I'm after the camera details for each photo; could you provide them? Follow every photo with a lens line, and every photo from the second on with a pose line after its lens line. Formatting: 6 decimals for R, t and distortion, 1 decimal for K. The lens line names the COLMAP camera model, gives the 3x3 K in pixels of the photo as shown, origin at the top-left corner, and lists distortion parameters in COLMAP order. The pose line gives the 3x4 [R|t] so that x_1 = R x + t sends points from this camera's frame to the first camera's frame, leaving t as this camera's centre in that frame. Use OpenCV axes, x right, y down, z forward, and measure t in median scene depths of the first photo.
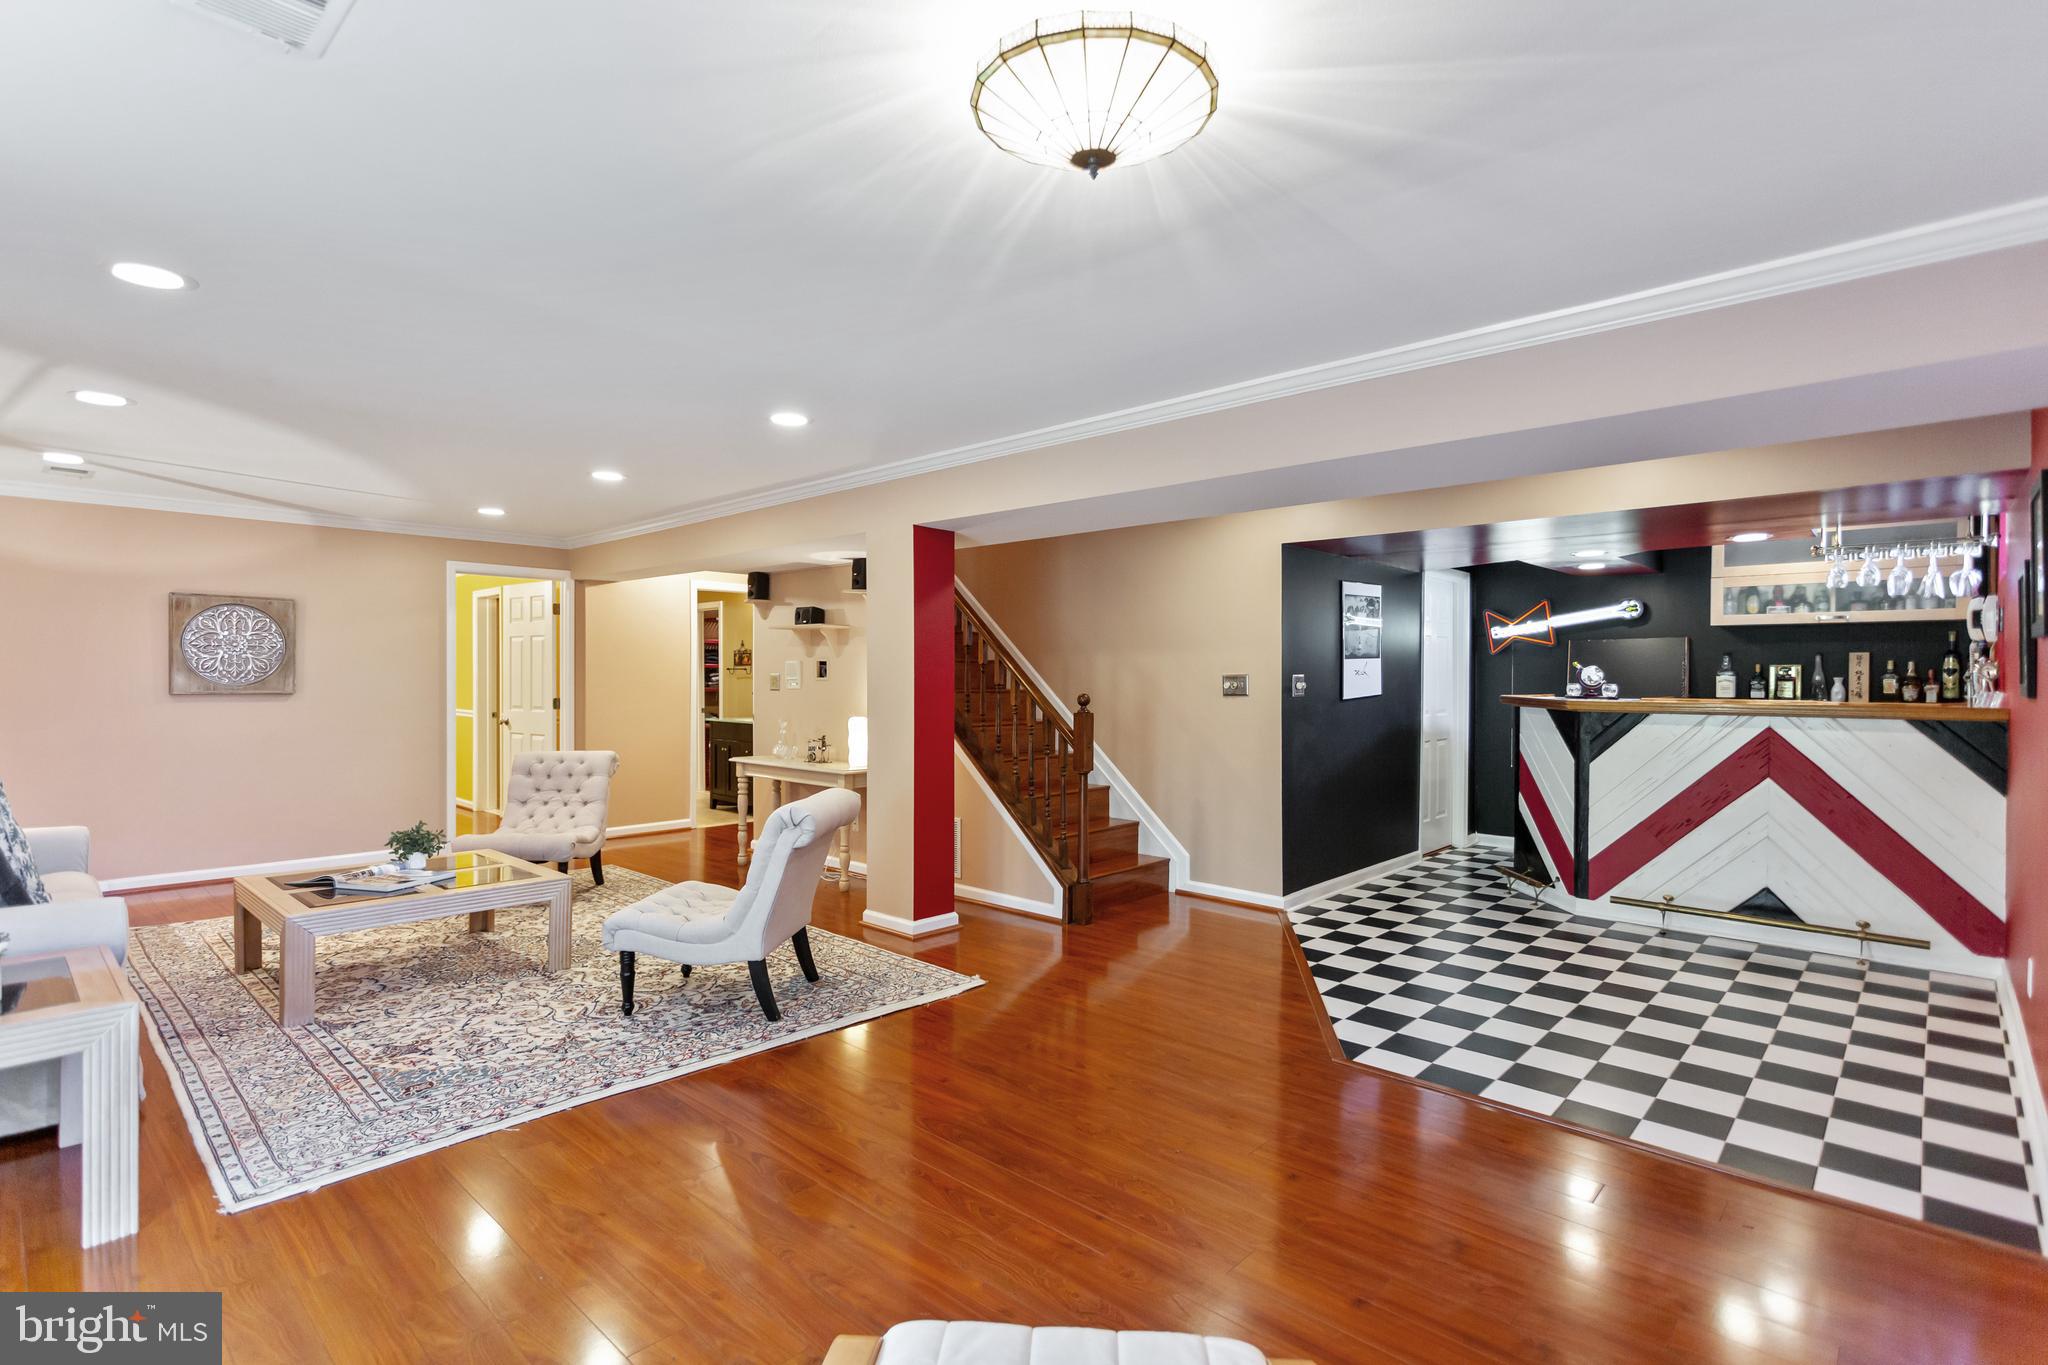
lens RADIAL K [[969.9, 0, 1041.5], [0, 969.9, 679.0], [0, 0, 1]] dist [0.007700, 0.000036]
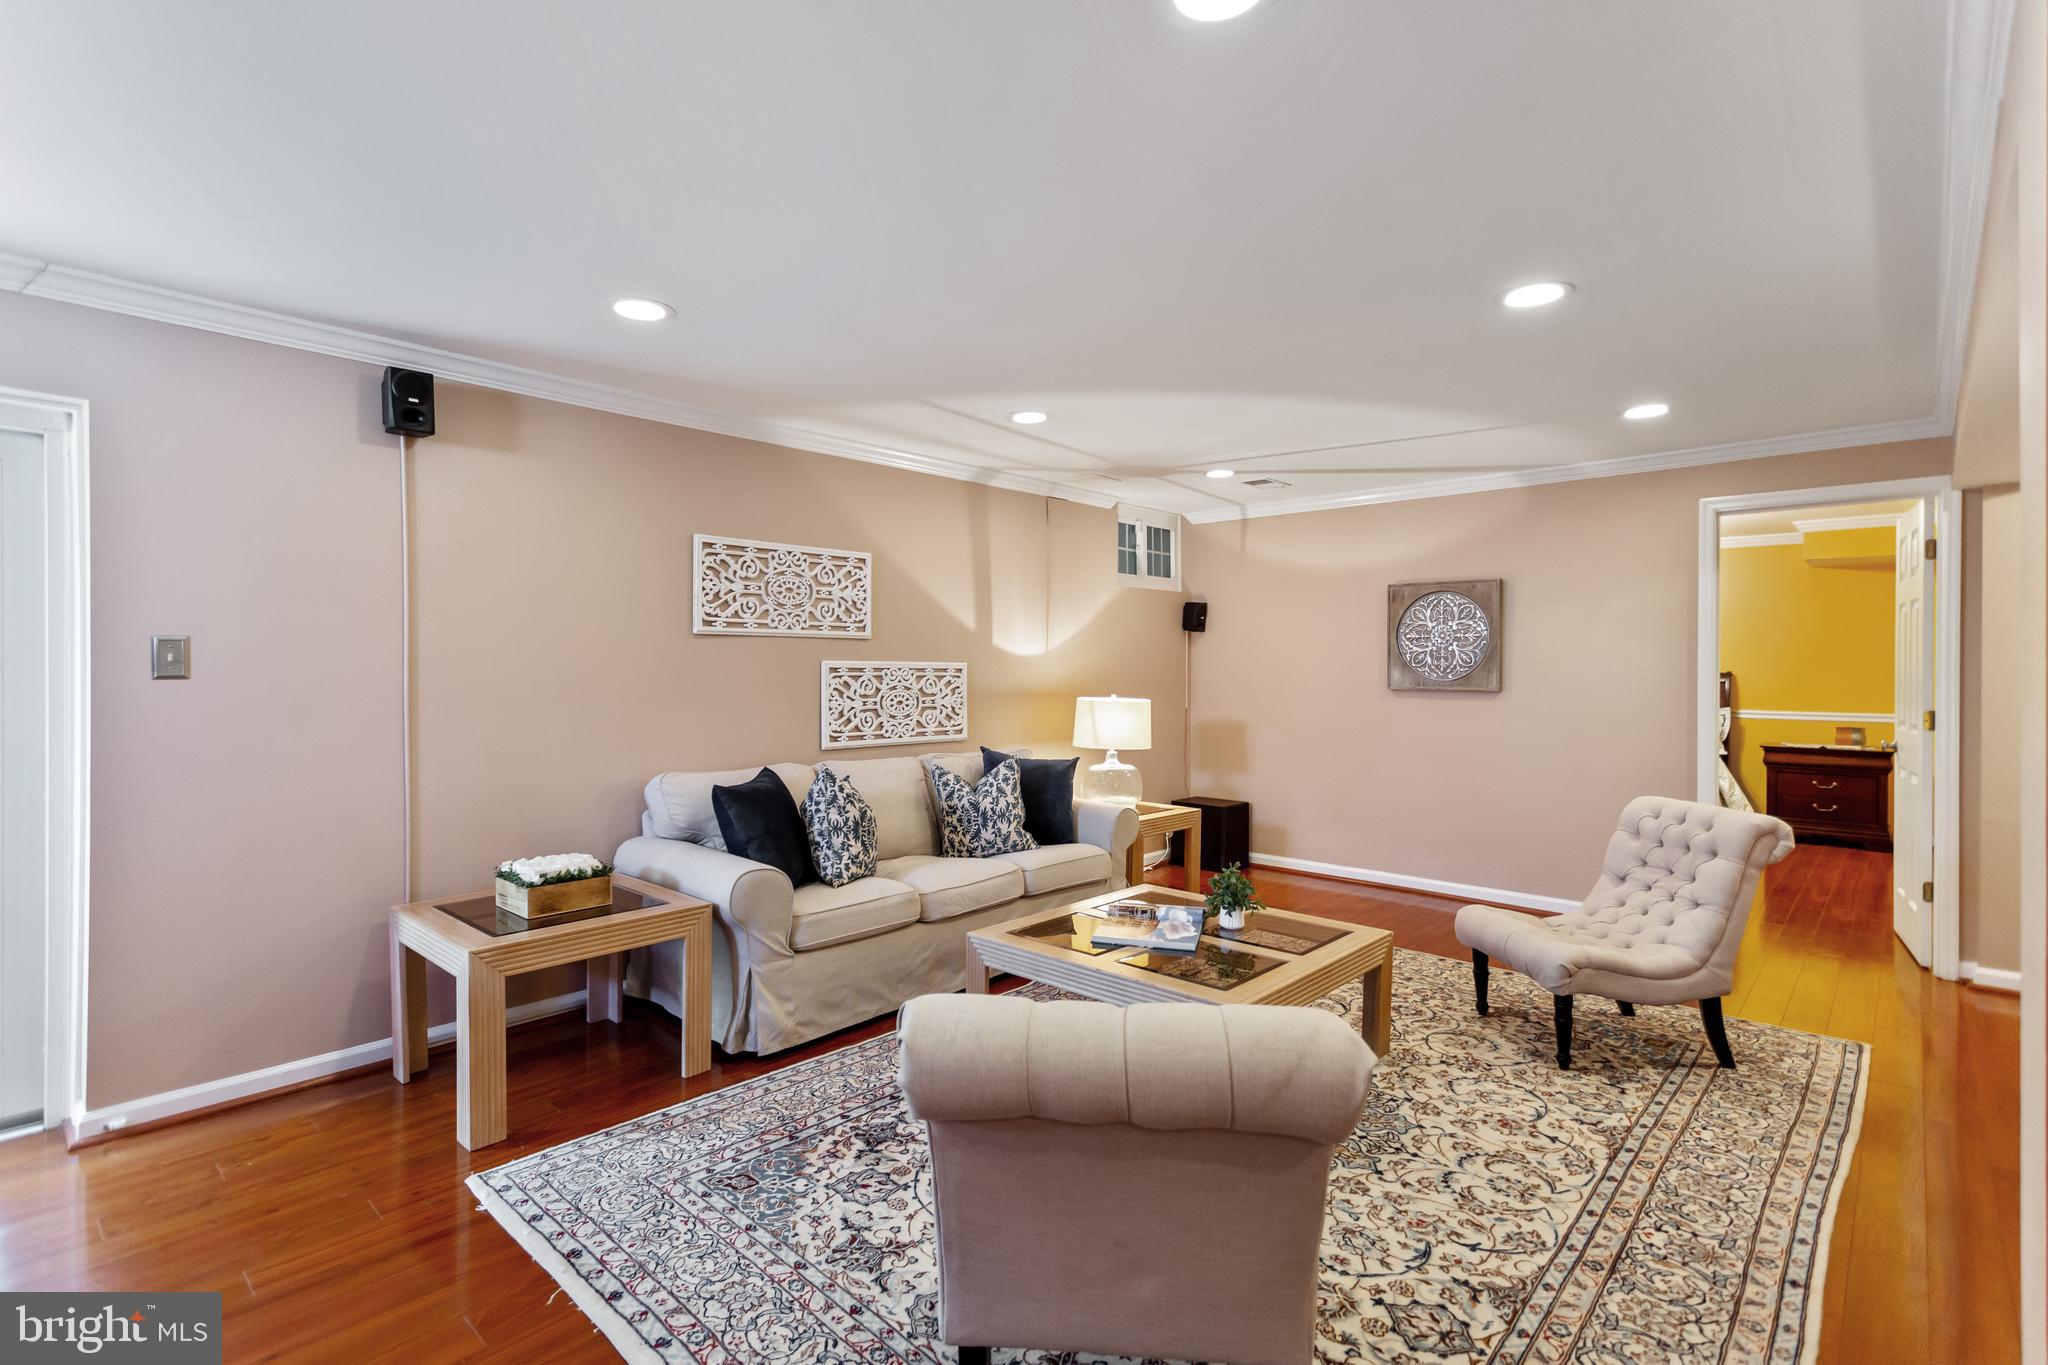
lens RADIAL K [[969.9, 0, 990.4], [0, 969.9, 681.1], [0, 0, 1]] dist [0.007700, 0.000036]
pose [[-0.014905, 0.011791, -0.999819, 0.079150], [-0.006799, 0.999906, 0.011893, -0.001331], [0.999866, 0.006975, -0.014823, 0.636530]]
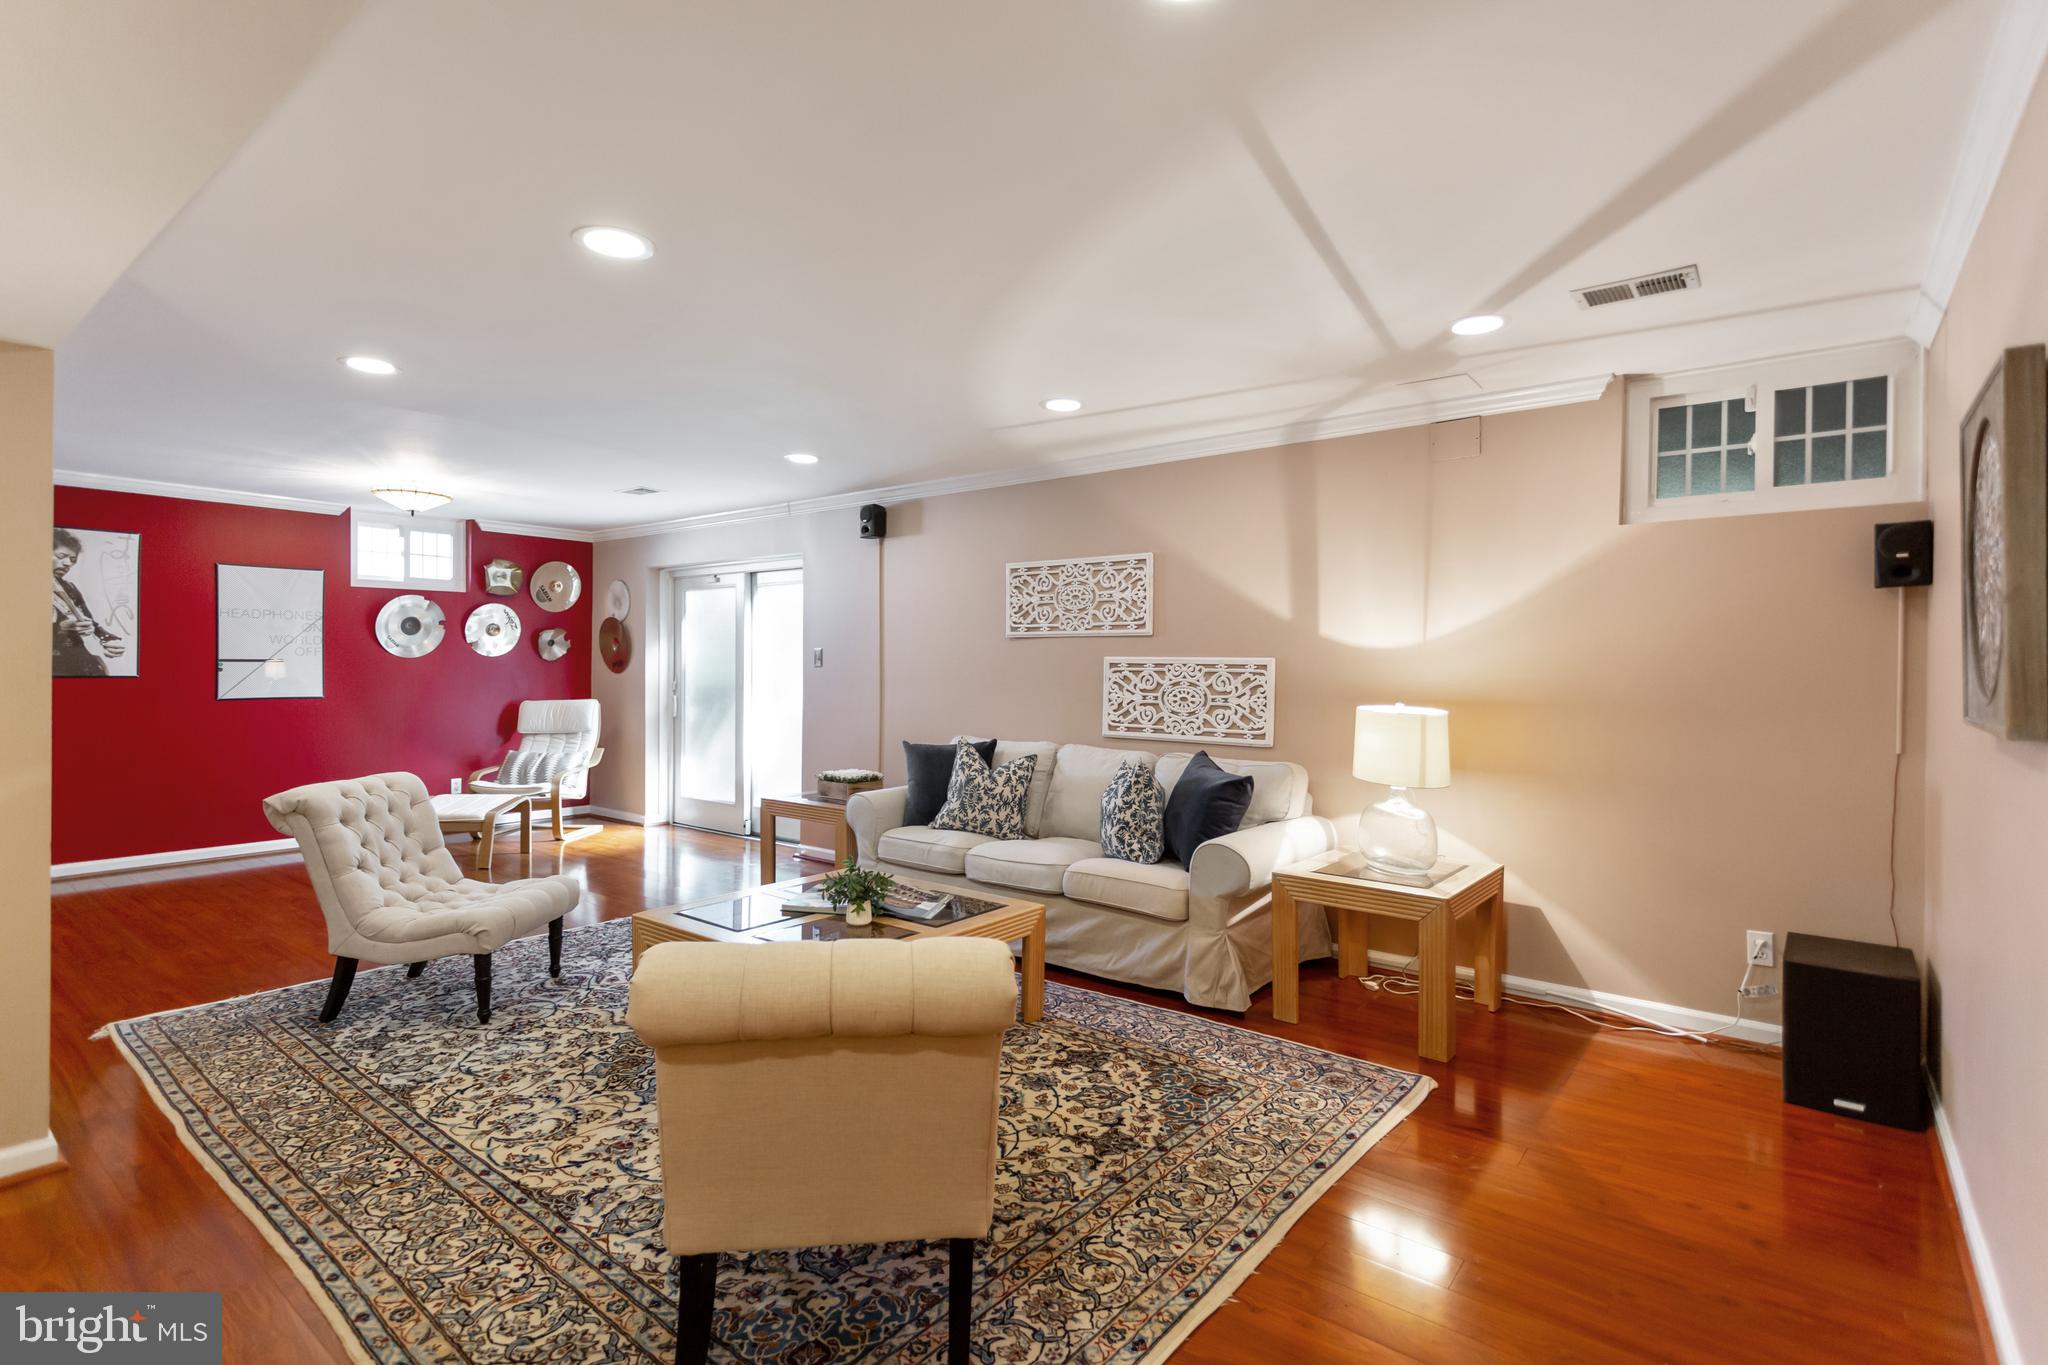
lens RADIAL K [[969.9, 0, 1042.9], [0, 969.9, 690.7], [0, 0, 1]] dist [0.007700, 0.000036]
pose [[-0.996714, -0.006309, -0.080761, -0.556041], [-0.008824, 0.999486, 0.030823, -0.003577], [0.080525, 0.031434, -0.996257, 1.338350]]
